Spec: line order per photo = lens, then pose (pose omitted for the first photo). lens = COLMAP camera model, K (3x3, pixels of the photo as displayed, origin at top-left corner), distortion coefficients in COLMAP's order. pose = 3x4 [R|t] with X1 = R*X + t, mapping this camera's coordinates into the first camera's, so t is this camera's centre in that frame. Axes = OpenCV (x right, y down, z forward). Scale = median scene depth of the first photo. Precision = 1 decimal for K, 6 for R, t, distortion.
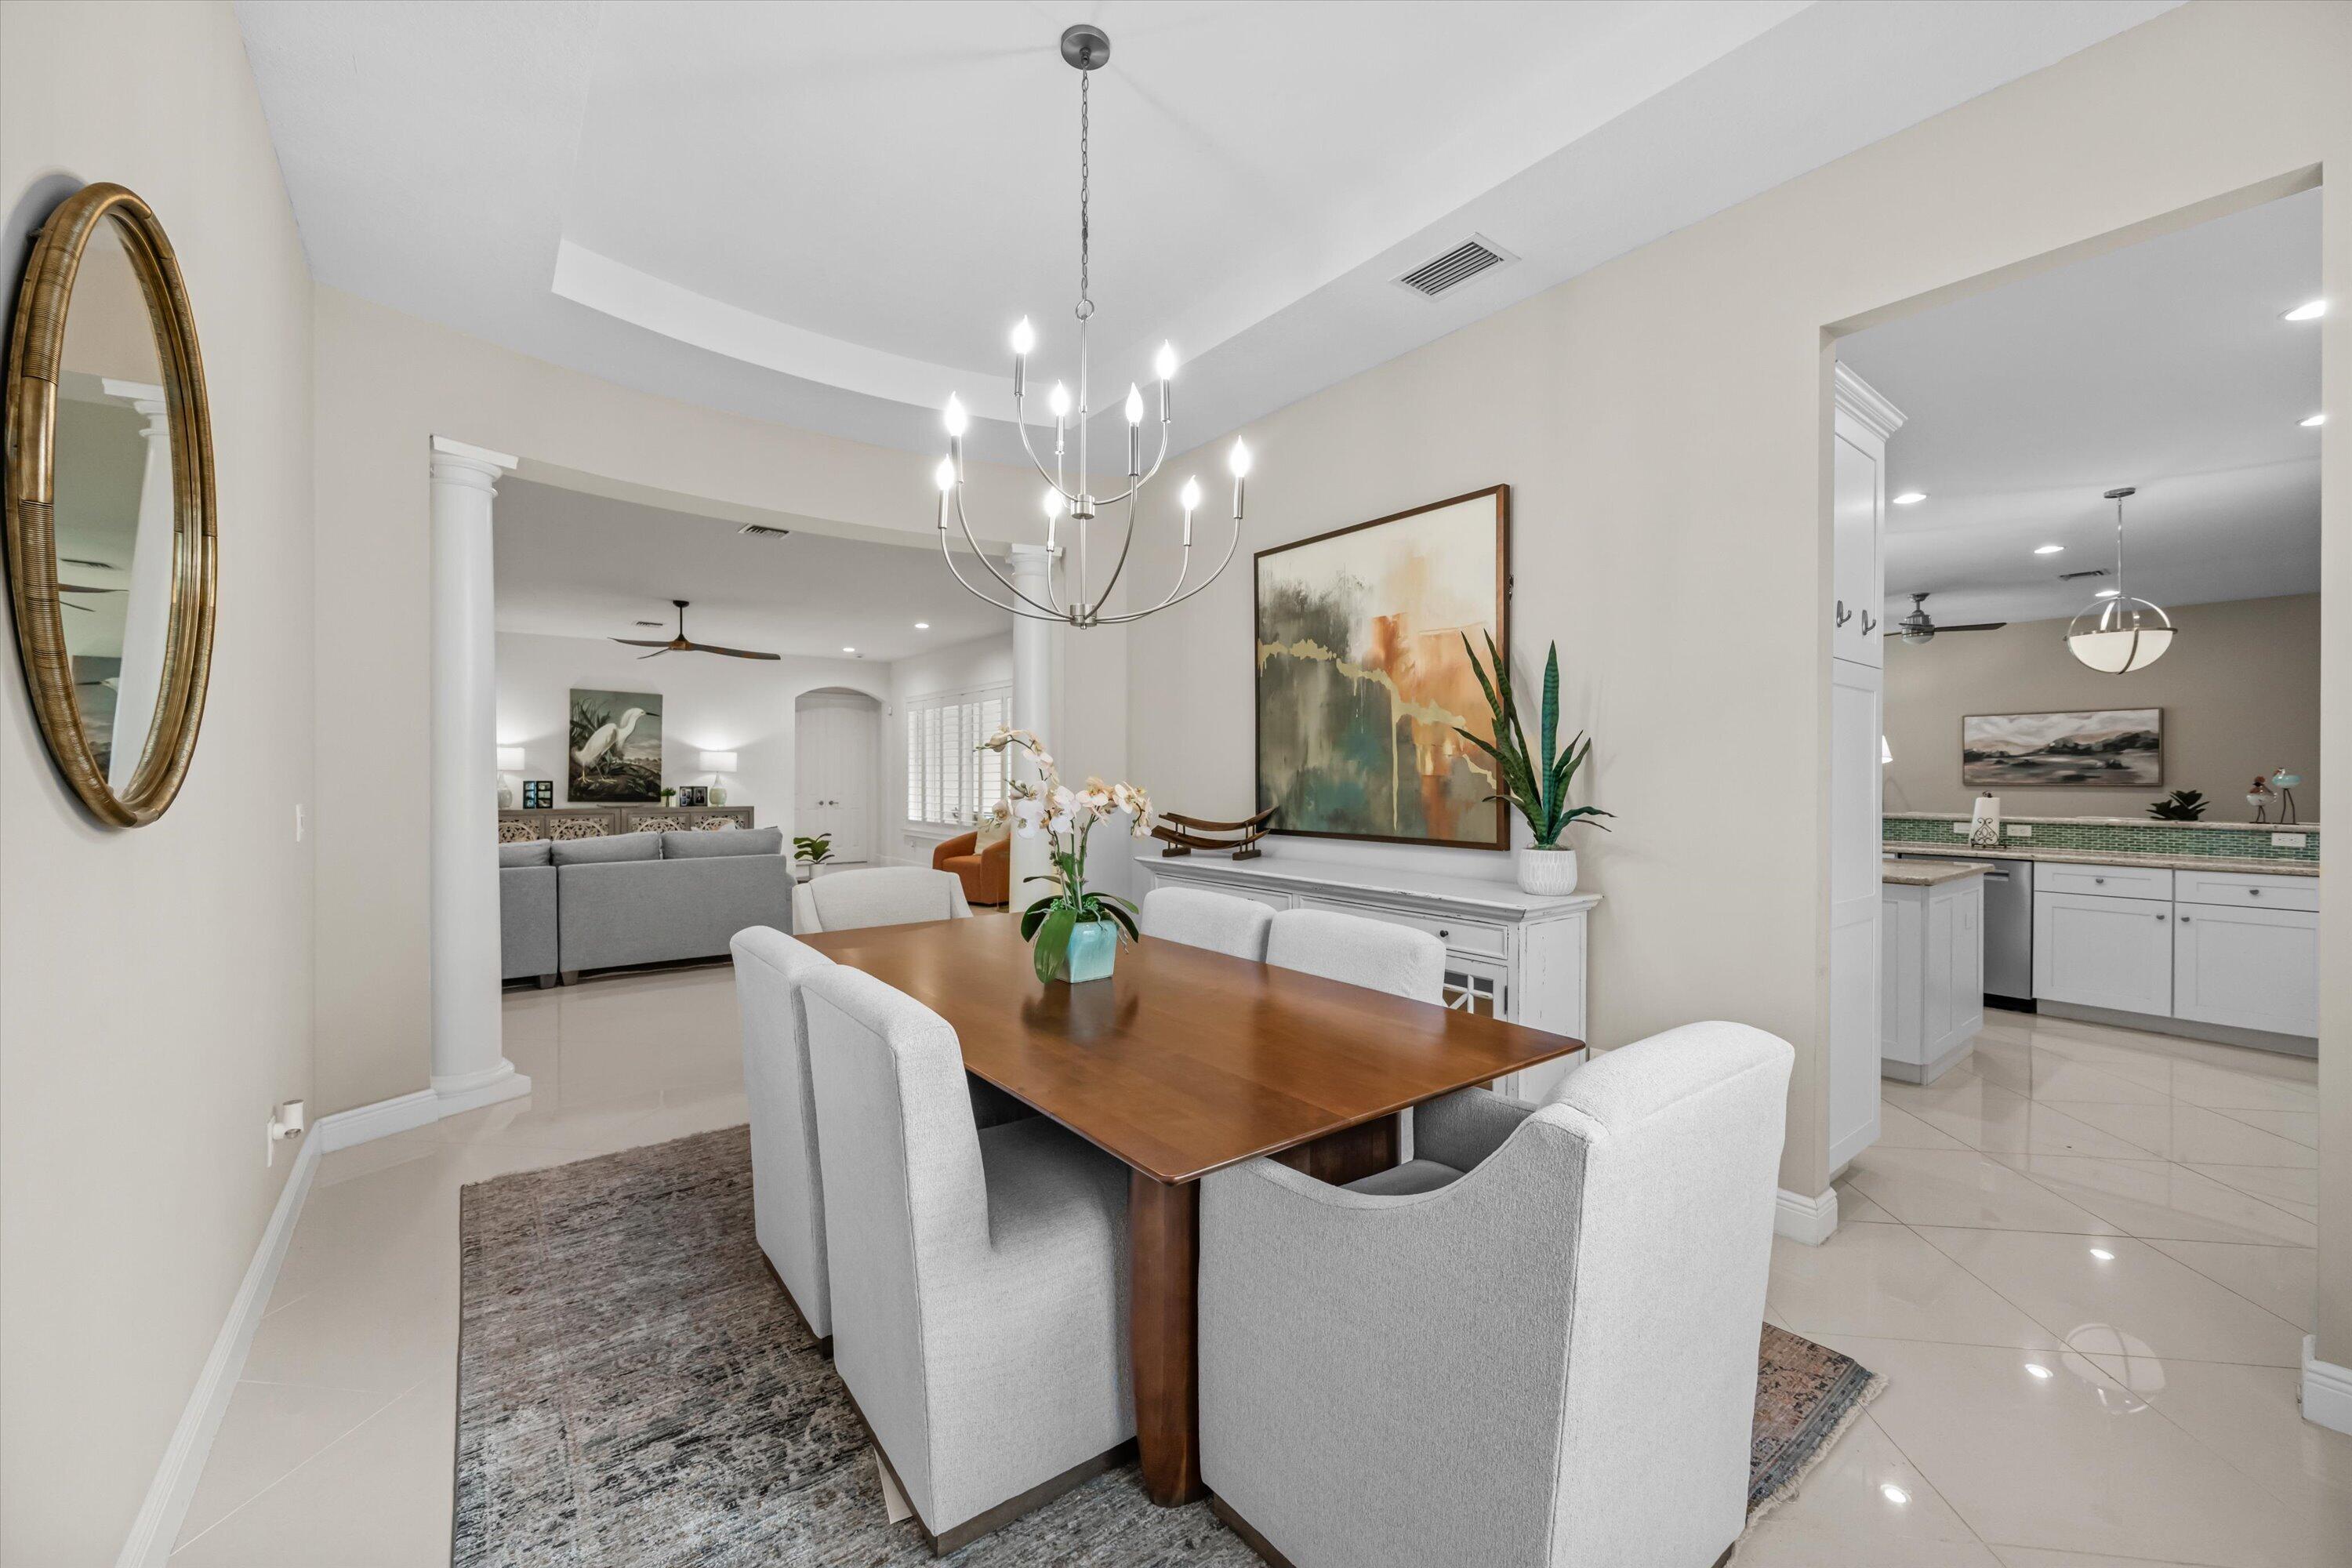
lens RADIAL K [[932.4, 0, 1183.9], [0, 932.4, 779.8], [0, 0, 1]] dist [0.002610, -0.000097]
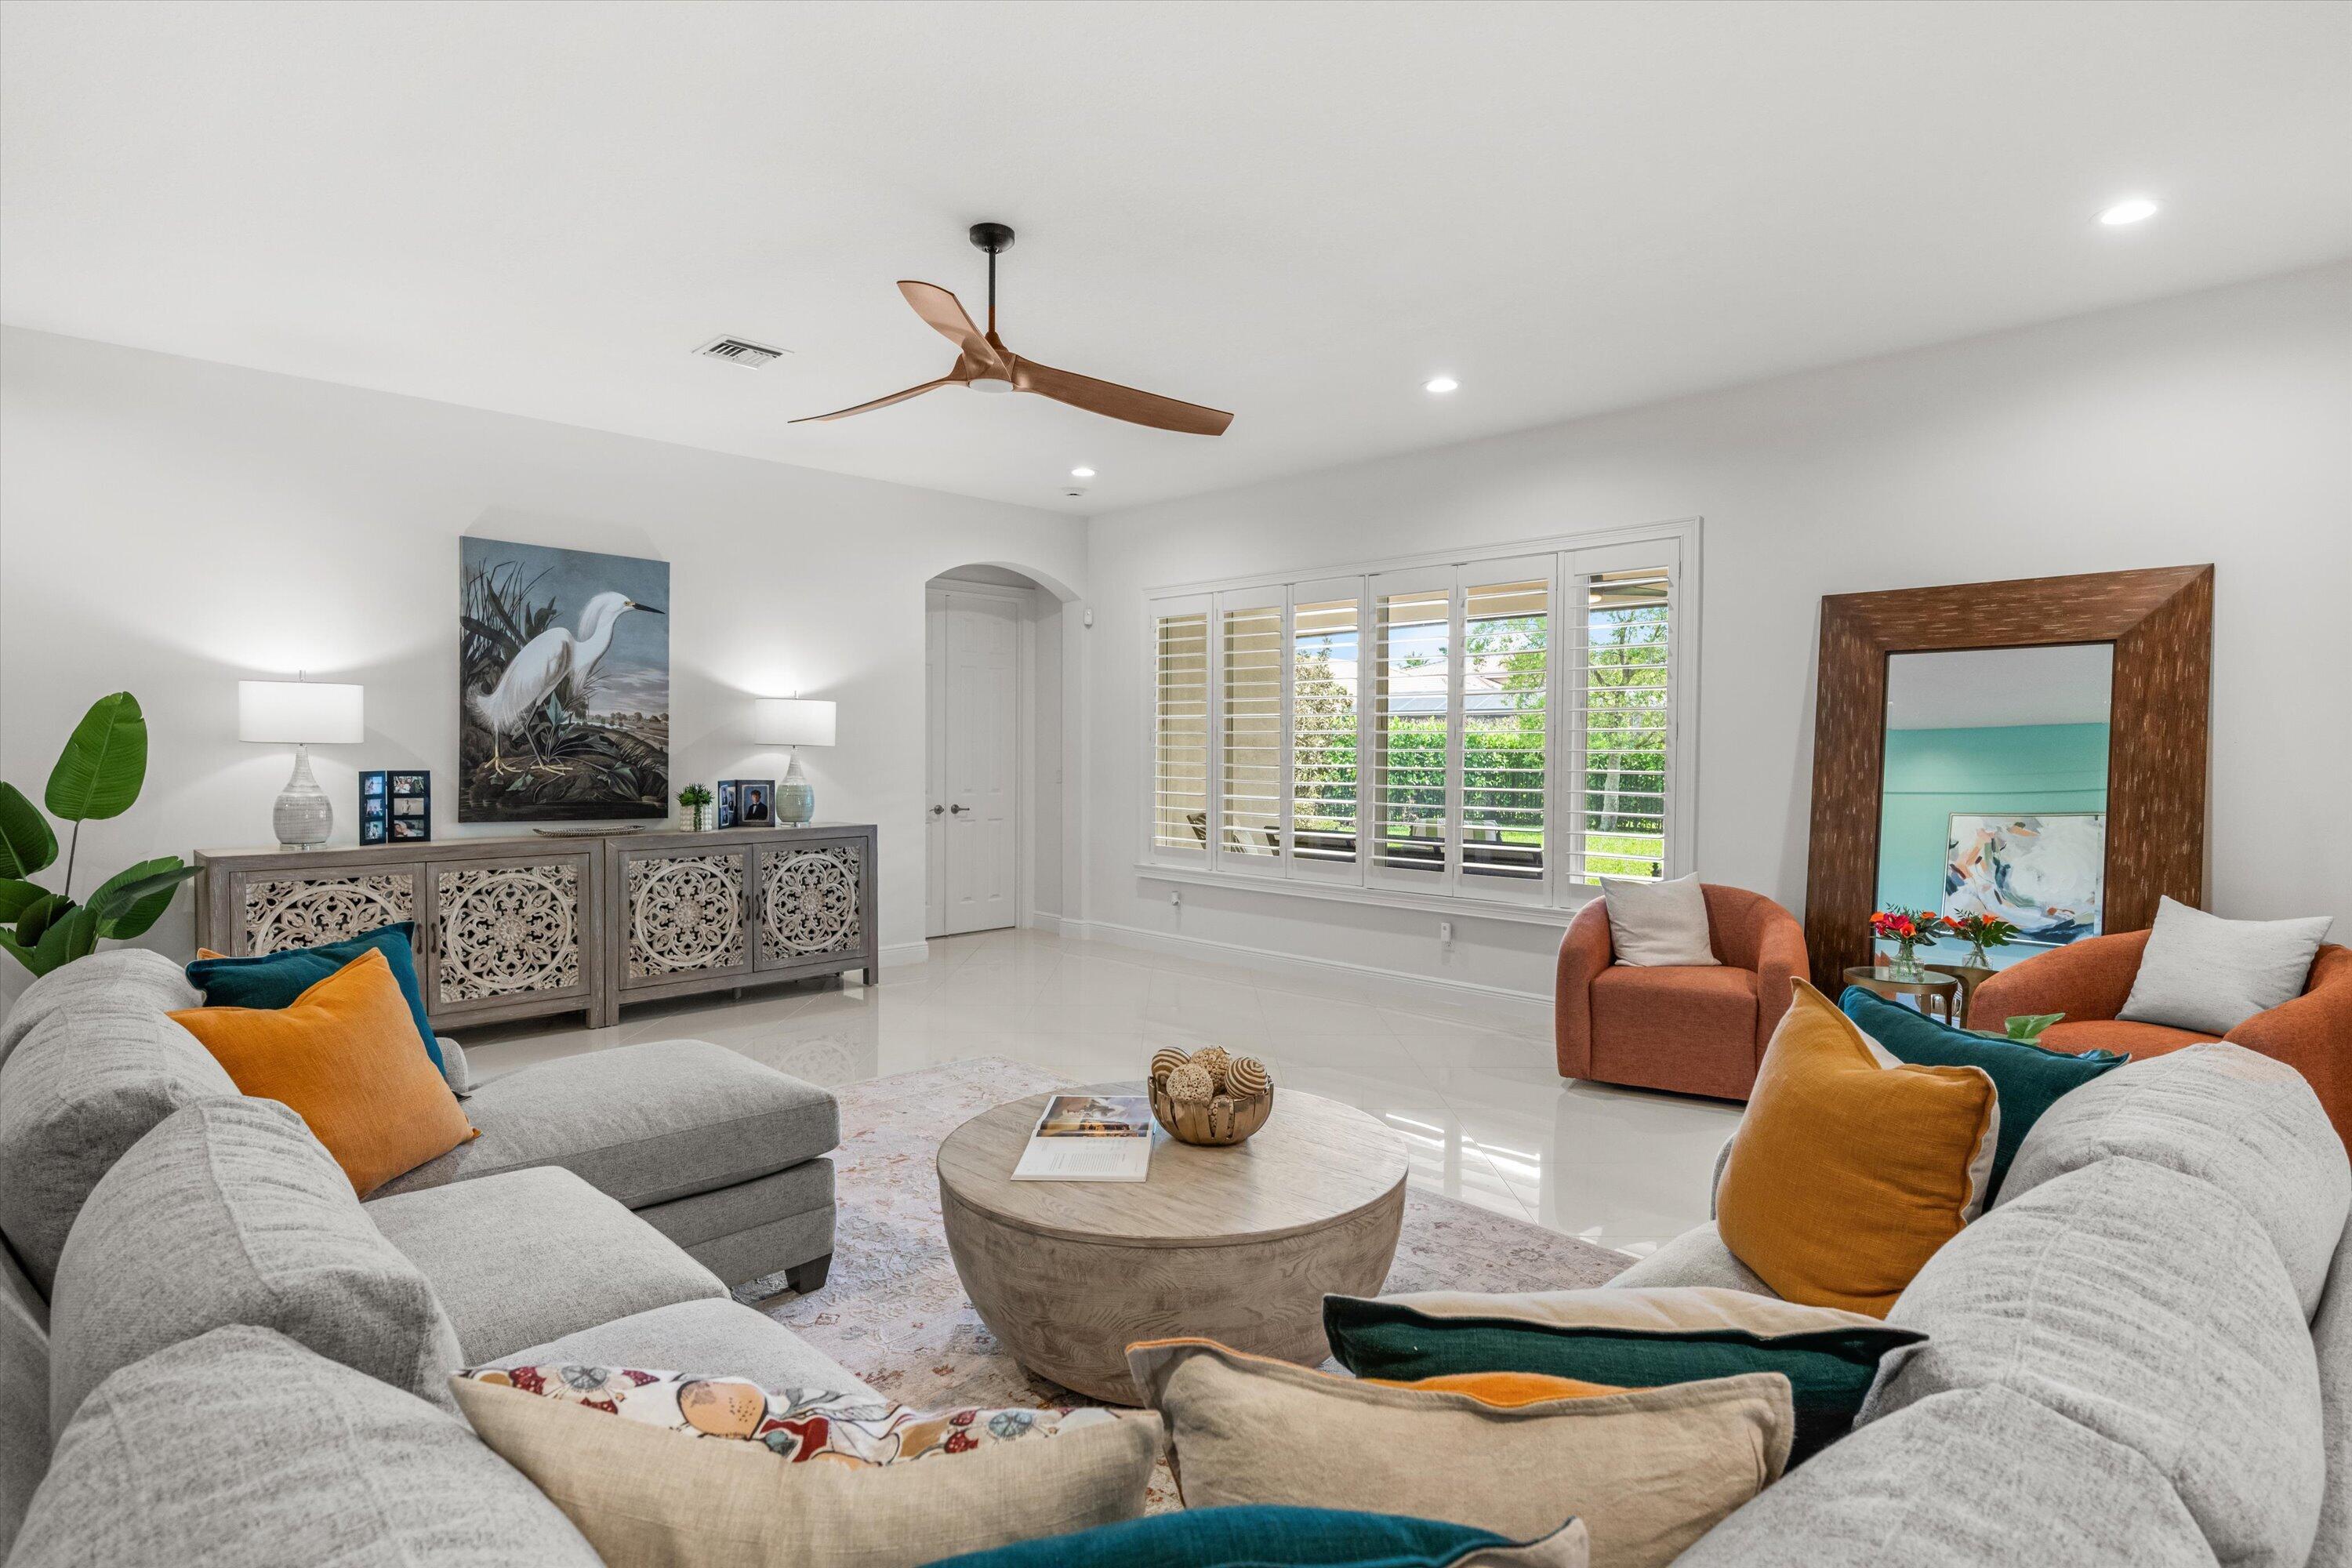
lens RADIAL K [[1200.0, 0, 1180.3], [0, 1200.0, 781.9], [0, 0, 1]] dist [-0.006849, -0.000655]
pose [[0.992245, -0.002209, 0.124278, -0.412553], [-0.001397, 0.999581, 0.028927, -0.008835], [-0.124290, -0.028876, 0.991826, 0.450139]]
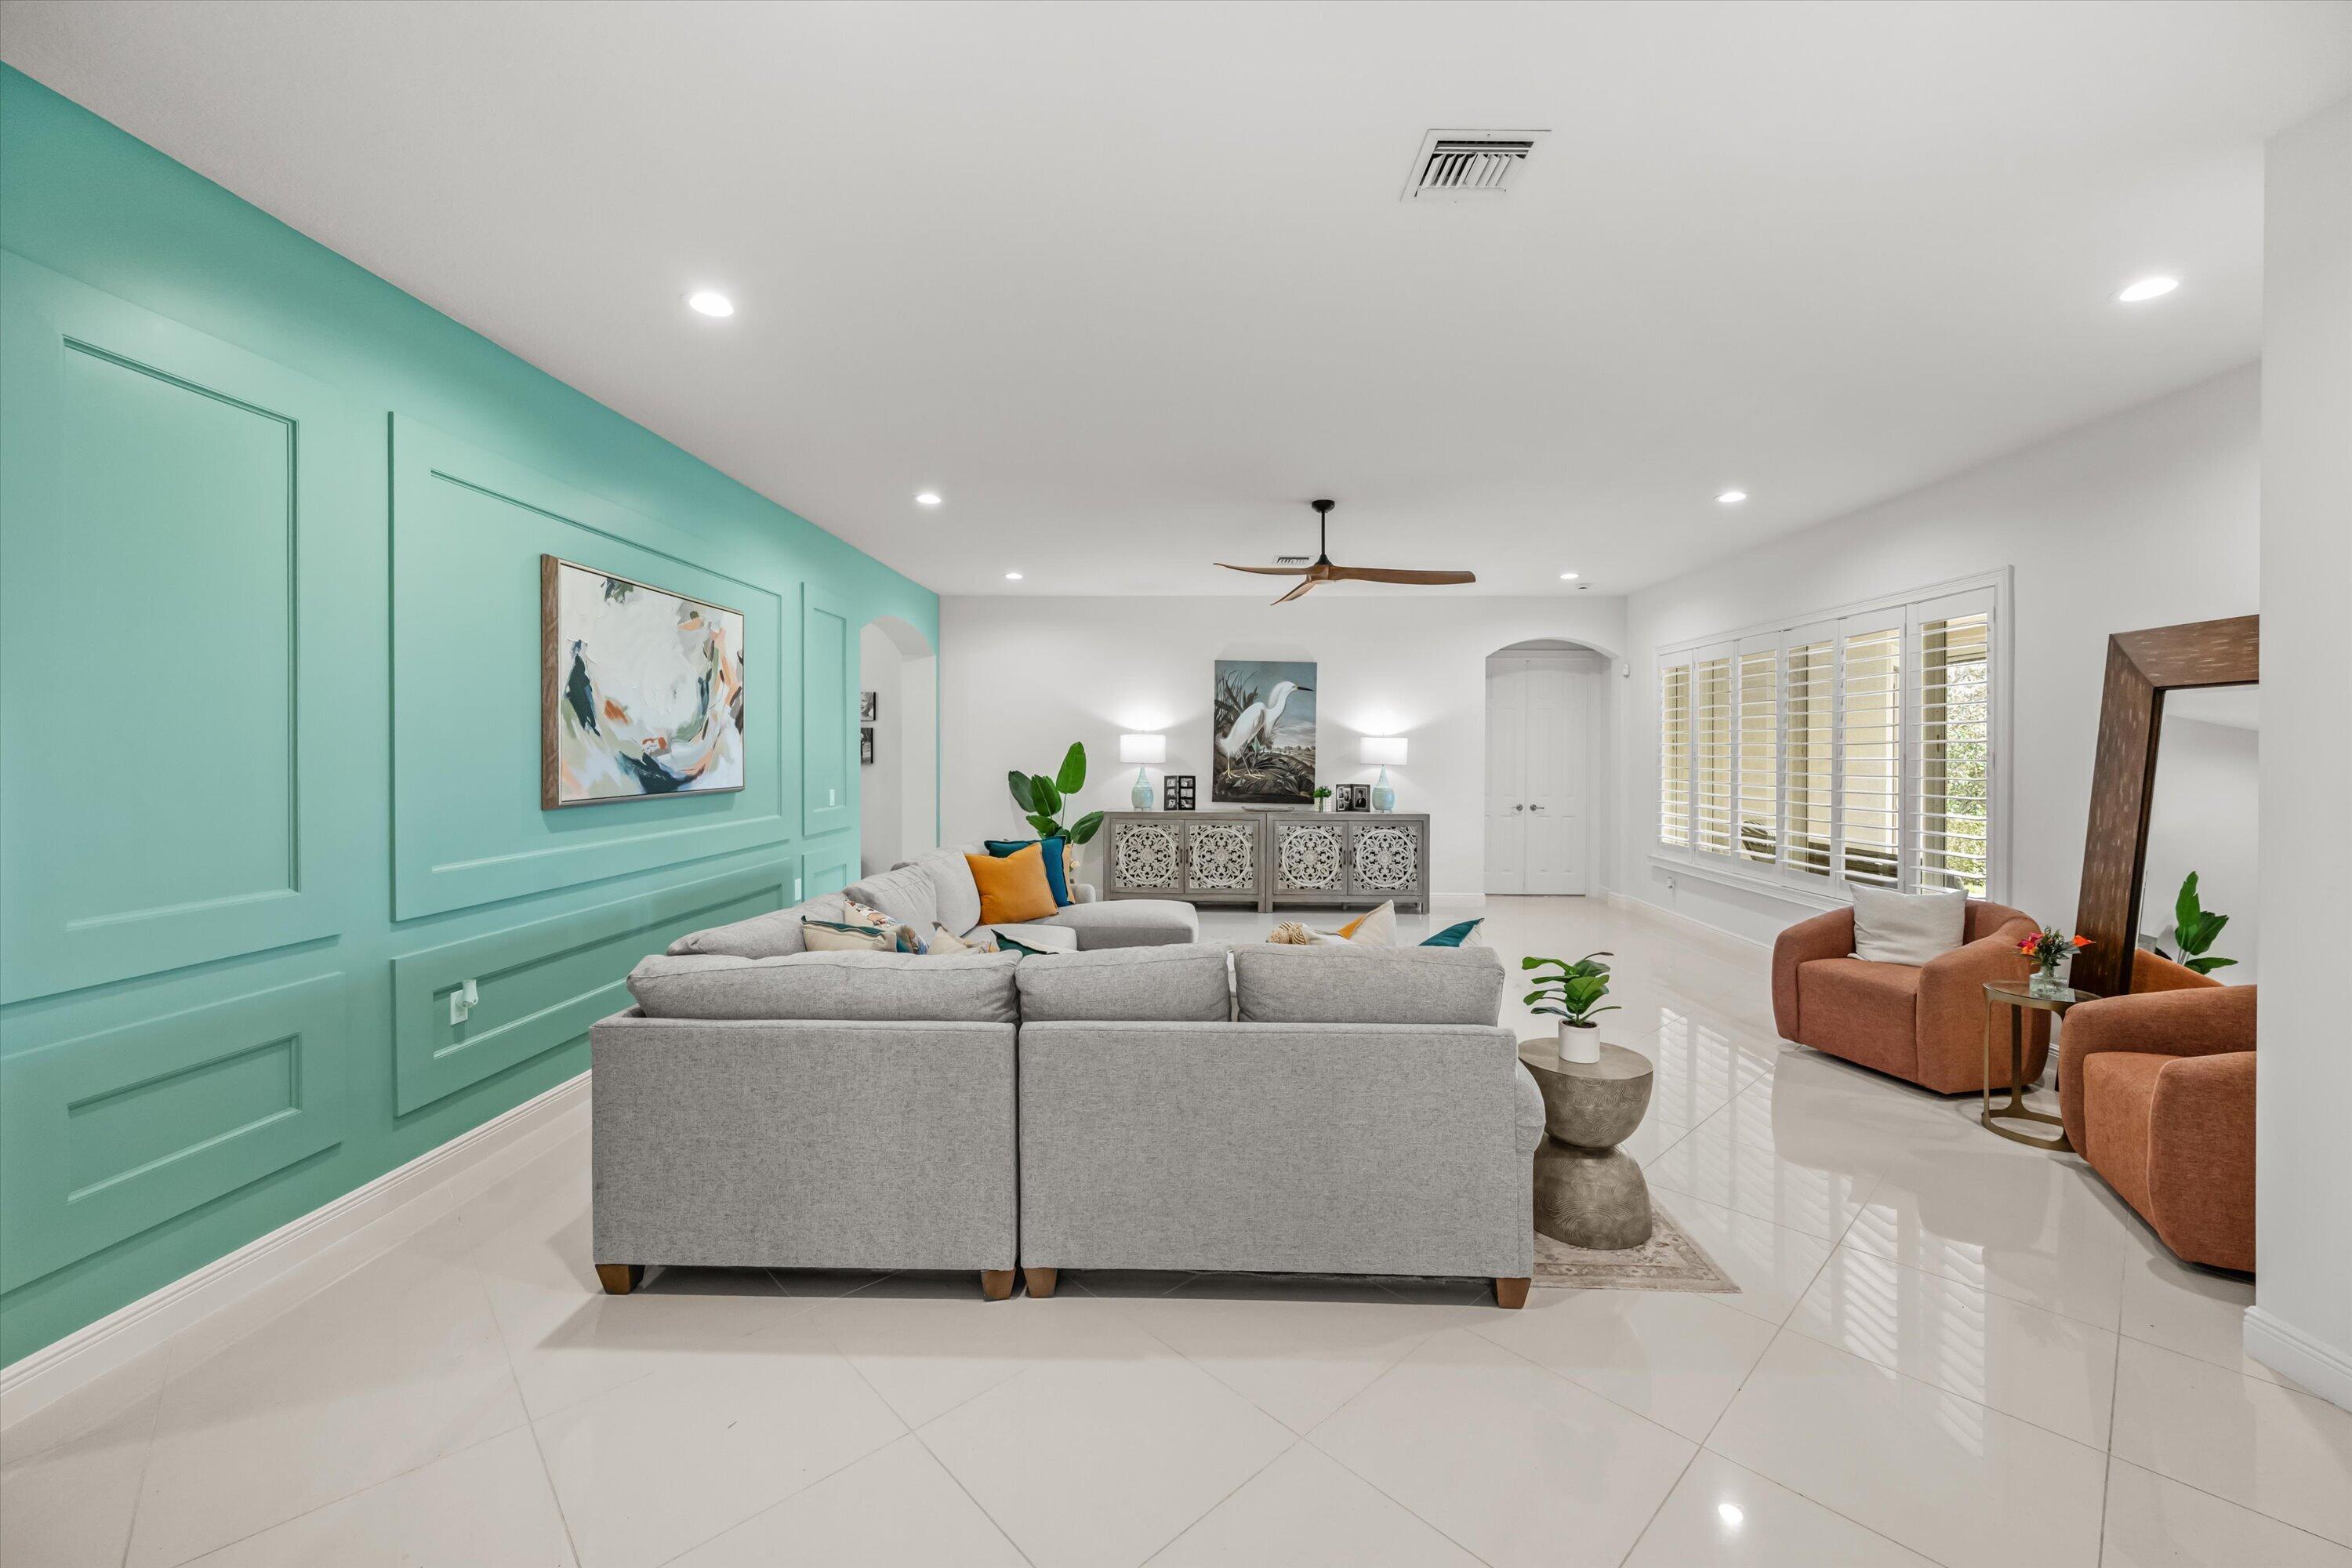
lens RADIAL K [[932.4, 0, 1190.1], [0, 932.4, 751.9], [0, 0, 1]] dist [0.002610, -0.000097]
pose [[0.776830, 0.002618, -0.629705, -0.168587], [-0.004040, 0.999991, -0.000827, -0.018233], [0.629697, 0.003186, 0.776834, 0.361186]]
